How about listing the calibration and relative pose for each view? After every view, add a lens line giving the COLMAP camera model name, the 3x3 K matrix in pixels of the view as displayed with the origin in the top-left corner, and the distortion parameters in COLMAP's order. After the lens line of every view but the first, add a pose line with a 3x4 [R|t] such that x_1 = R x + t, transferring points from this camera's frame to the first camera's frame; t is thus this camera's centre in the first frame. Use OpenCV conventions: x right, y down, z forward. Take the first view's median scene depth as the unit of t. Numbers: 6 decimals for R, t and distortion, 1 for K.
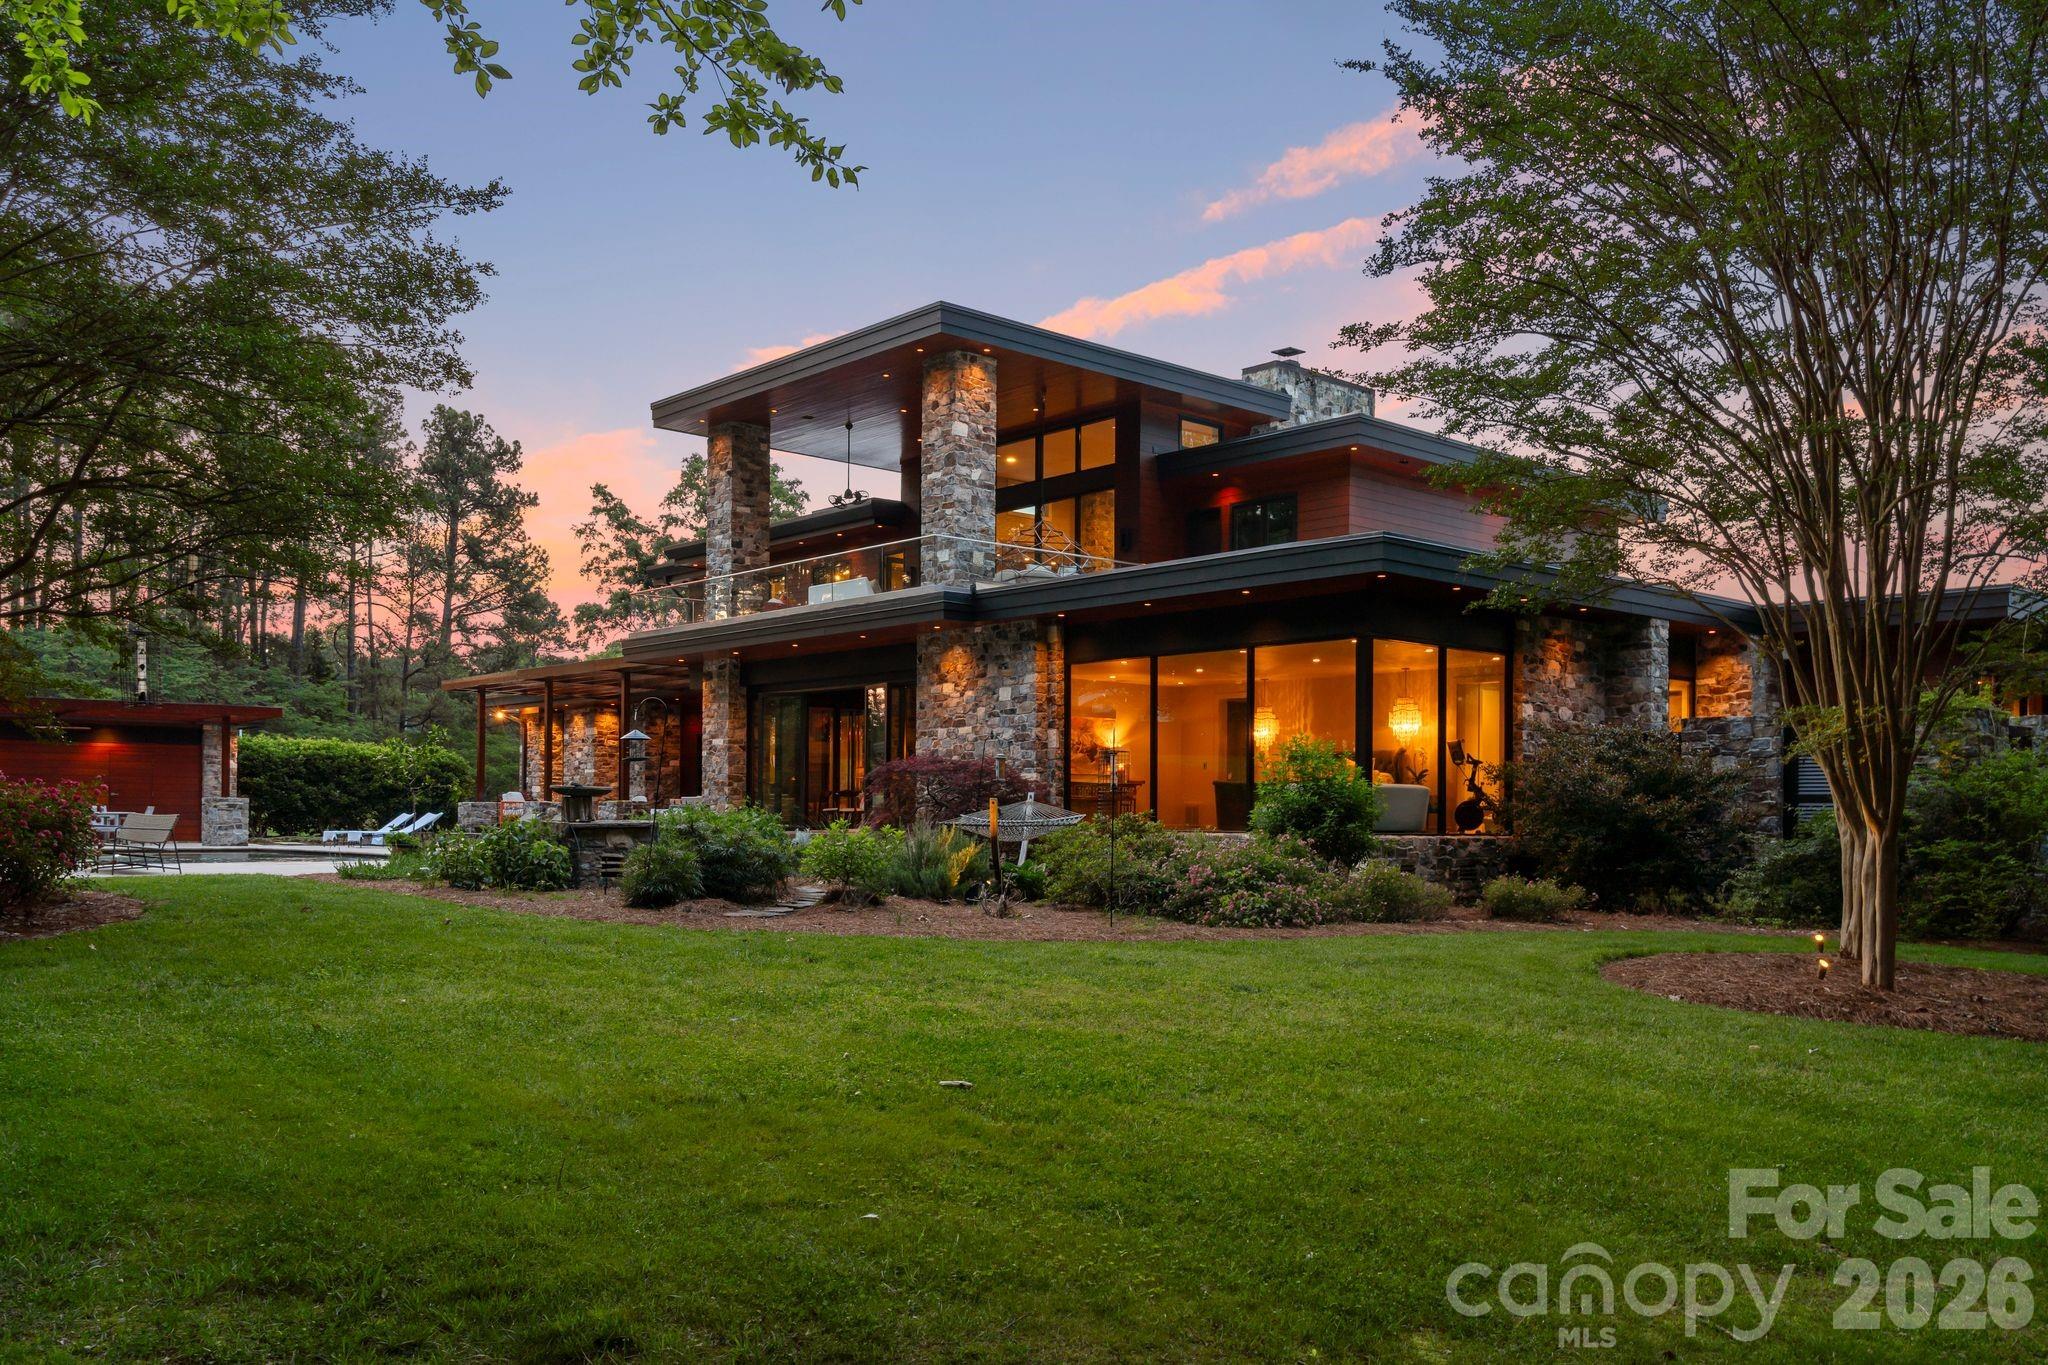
lens RADIAL K [[1650.1, 0, 1023.0], [0, 1650.1, 699.4], [0, 0, 1]] dist [-0.001185, -0.001345]
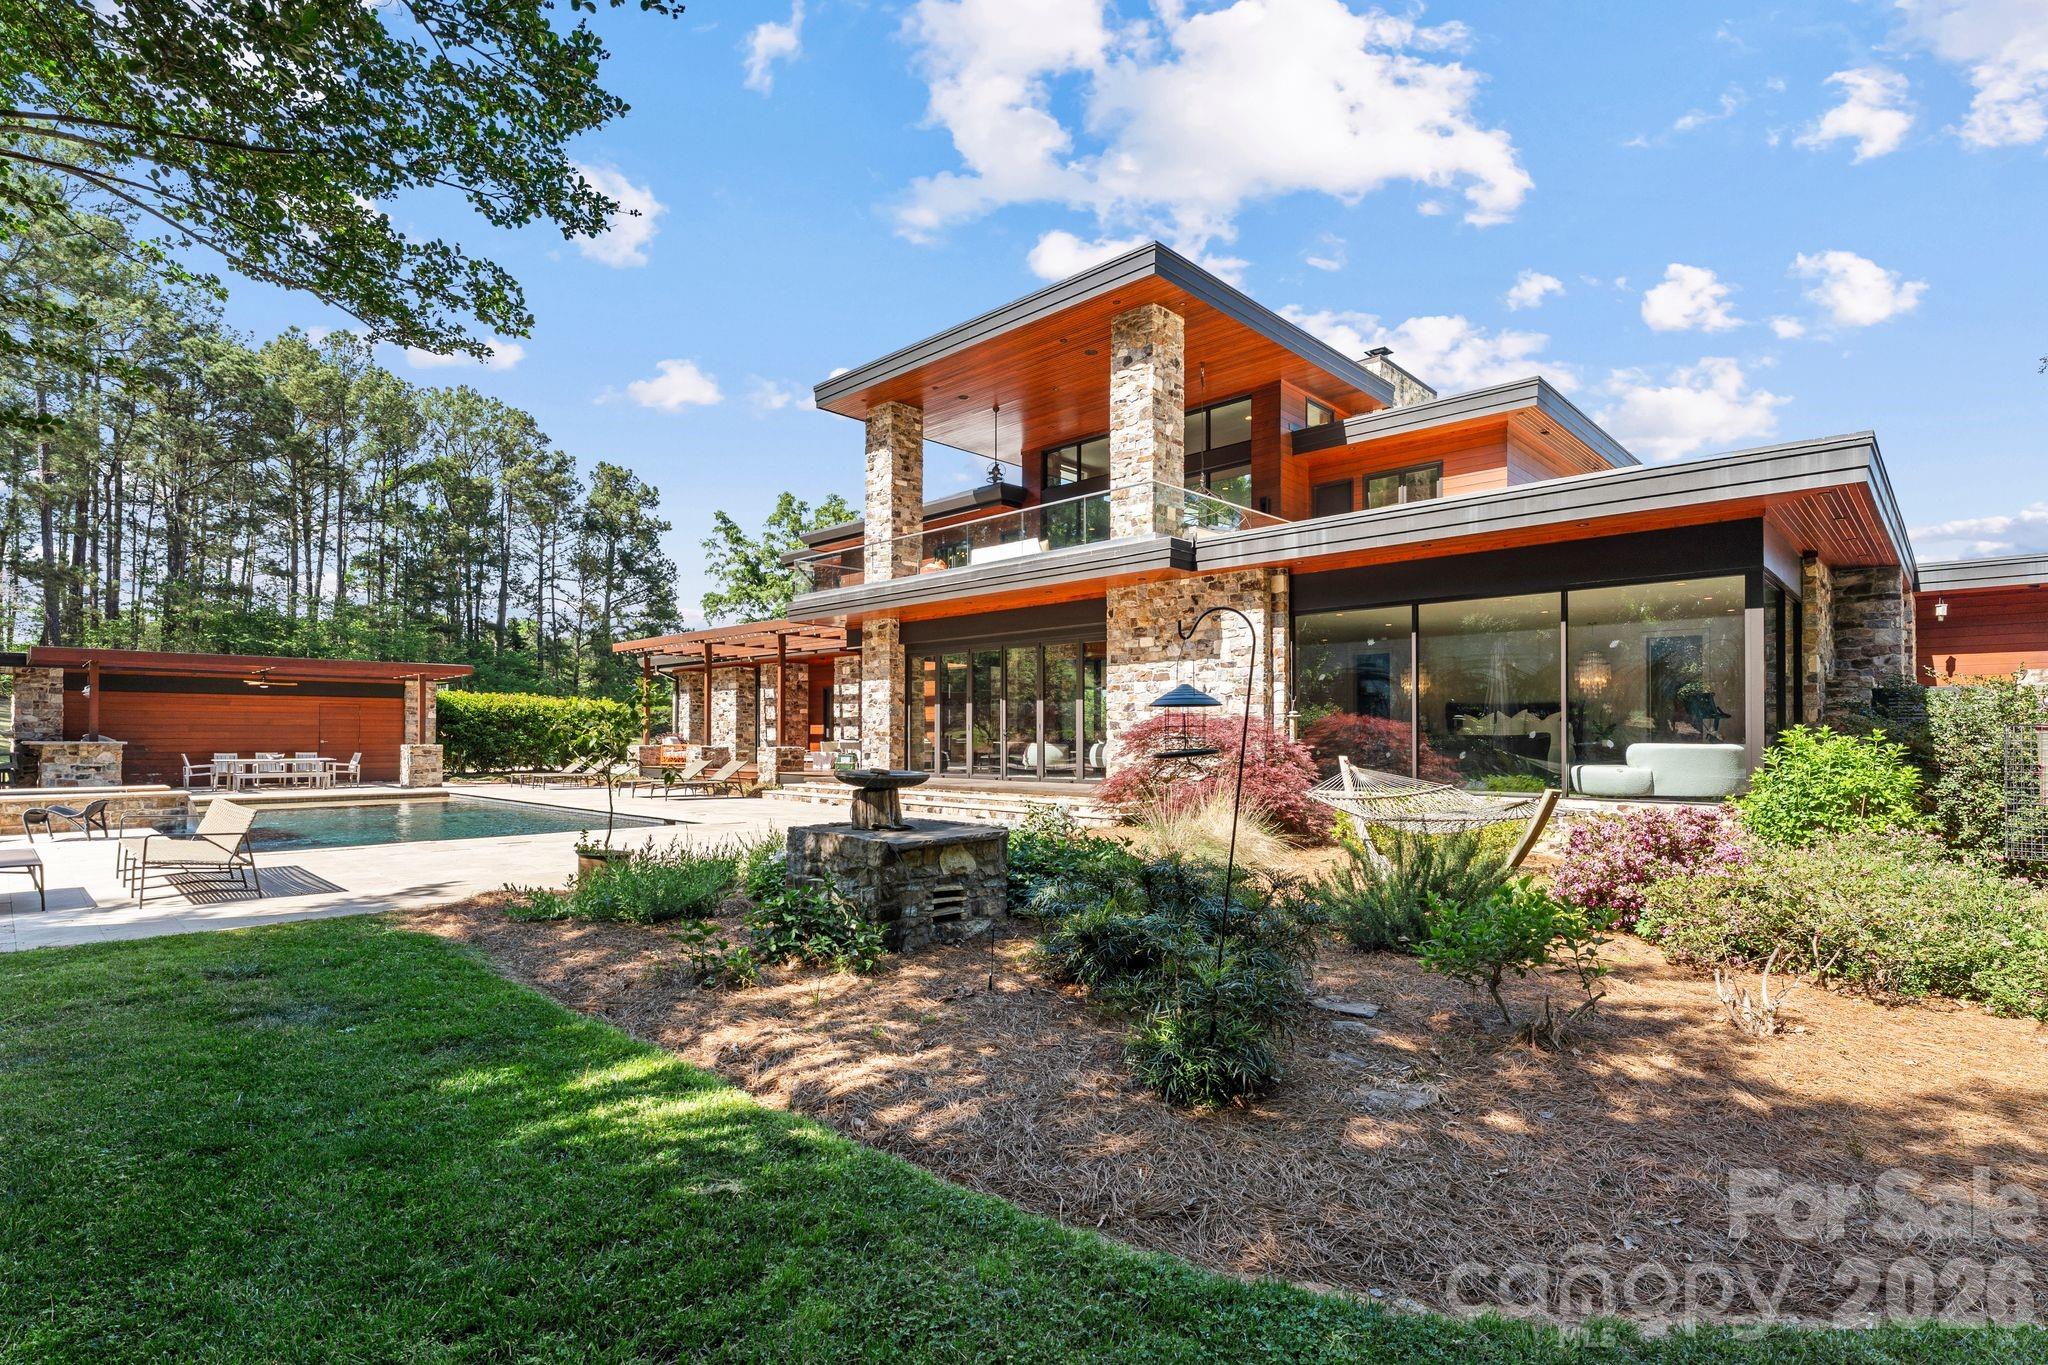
lens RADIAL K [[997.4, 0, 1025.3], [0, 997.4, 675.6], [0, 0, 1]] dist [-0.000934, -0.000169]
pose [[0.997905, -0.001291, 0.064676, -0.050646], [0.000647, 0.999950, 0.009971, 0.002370], [-0.064686, -0.009909, 0.997856, 0.129935]]
